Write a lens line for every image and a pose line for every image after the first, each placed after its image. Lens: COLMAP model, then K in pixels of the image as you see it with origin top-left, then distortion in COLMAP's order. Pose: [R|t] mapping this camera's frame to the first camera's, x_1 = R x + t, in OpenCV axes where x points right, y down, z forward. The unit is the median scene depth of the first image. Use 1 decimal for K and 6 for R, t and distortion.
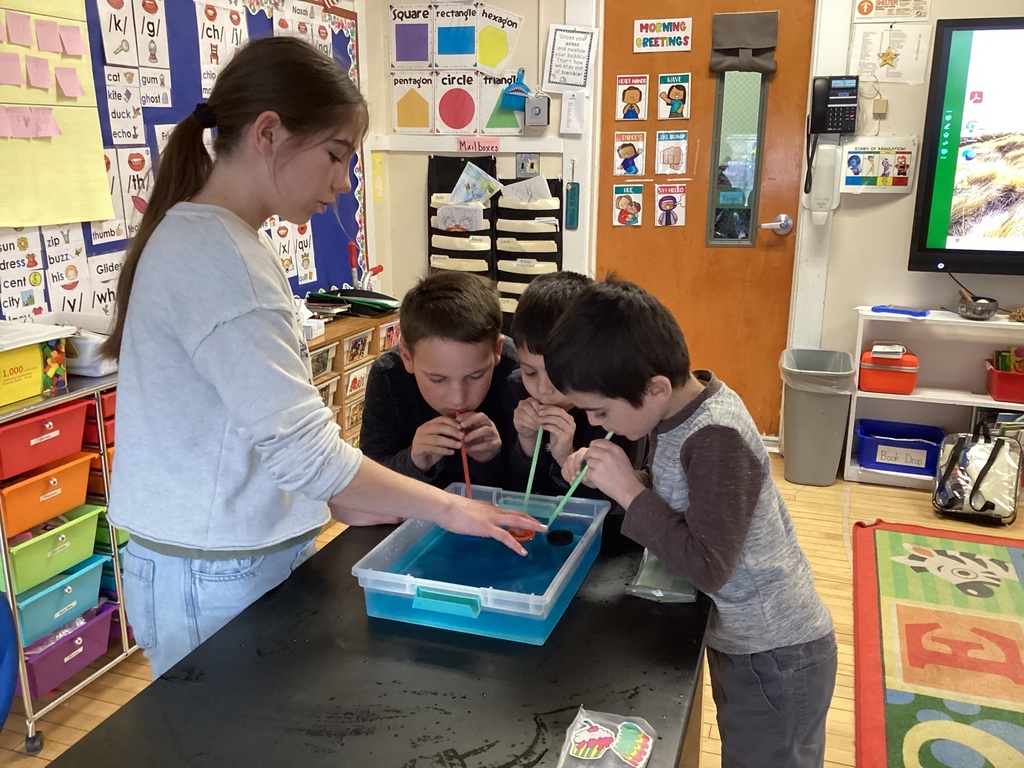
lens RADIAL K [[925.0, 0, 512.0], [0, 925.0, 384.0], [0, 0, 1]] dist [0.096157, -0.159434]
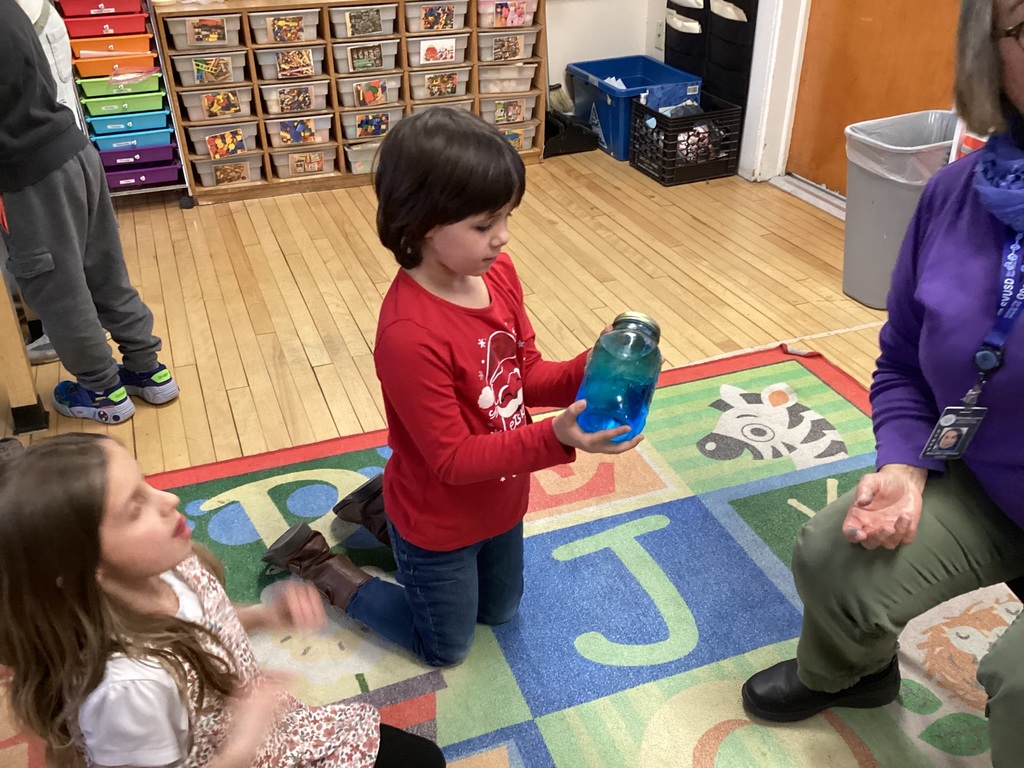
lens RADIAL K [[925.0, 0, 512.0], [0, 925.0, 384.0], [0, 0, 1]] dist [0.096157, -0.159434]
pose [[0.642090, 0.383721, -0.663685, 0.798156], [-0.177525, 0.916610, 0.358206, -0.056695], [0.745792, -0.112180, 0.656666, 0.371053]]
